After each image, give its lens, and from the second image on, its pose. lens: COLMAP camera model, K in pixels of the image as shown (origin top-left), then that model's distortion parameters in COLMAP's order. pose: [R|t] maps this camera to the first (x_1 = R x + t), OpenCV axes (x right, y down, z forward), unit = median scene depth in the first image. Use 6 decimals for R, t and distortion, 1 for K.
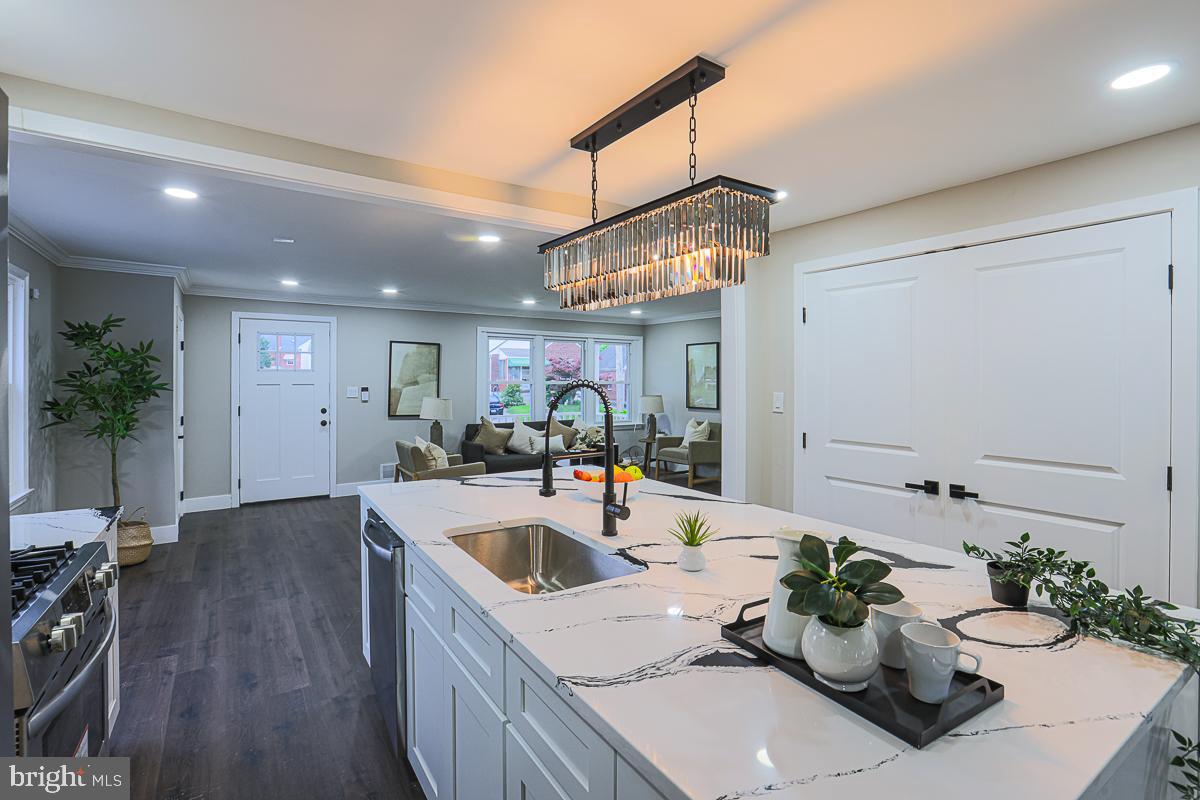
lens RADIAL K [[557.8, 0, 596.5], [0, 557.8, 381.4], [0, 0, 1]] dist [-0.049592, 0.015807]
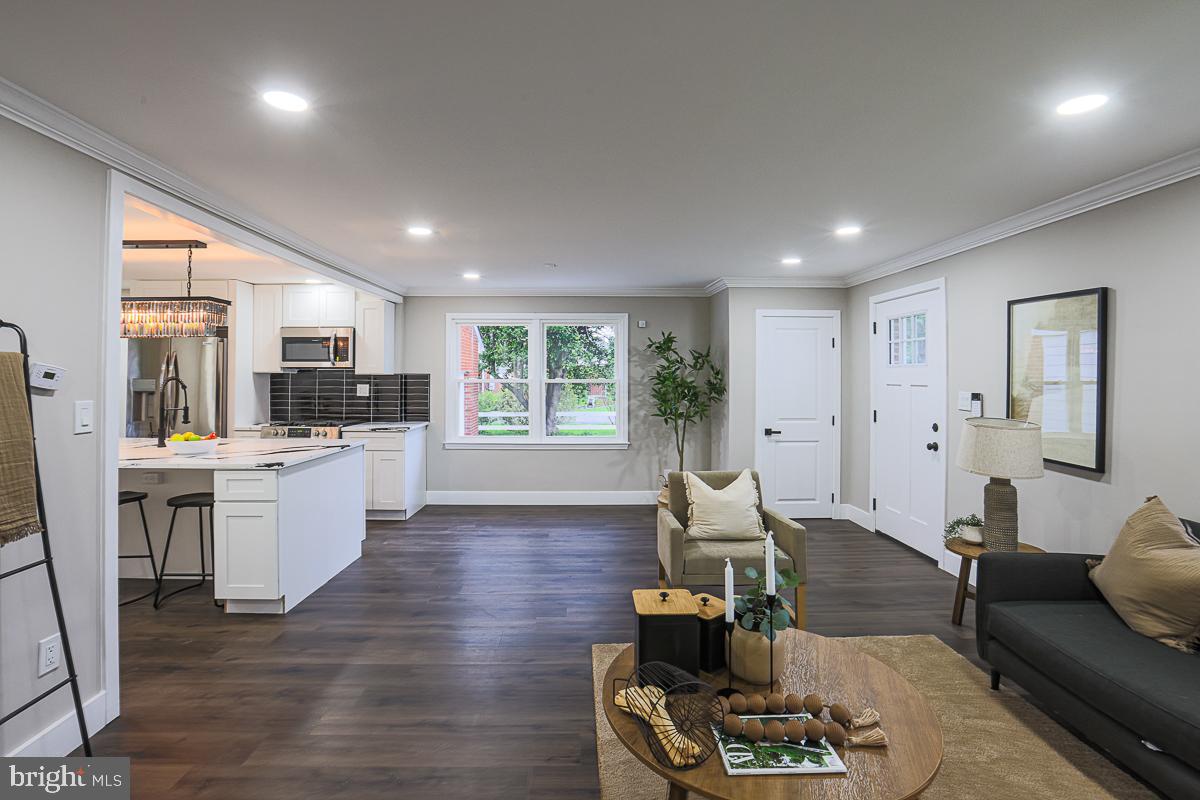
lens RADIAL K [[557.8, 0, 590.3], [0, 557.8, 378.2], [0, 0, 1]] dist [-0.049592, 0.015807]
pose [[-0.544974, 0.001308, -0.838452, 0.396447], [-0.006050, 0.999967, 0.005493, -0.007707], [0.838431, 0.008067, -0.544948, 1.577662]]
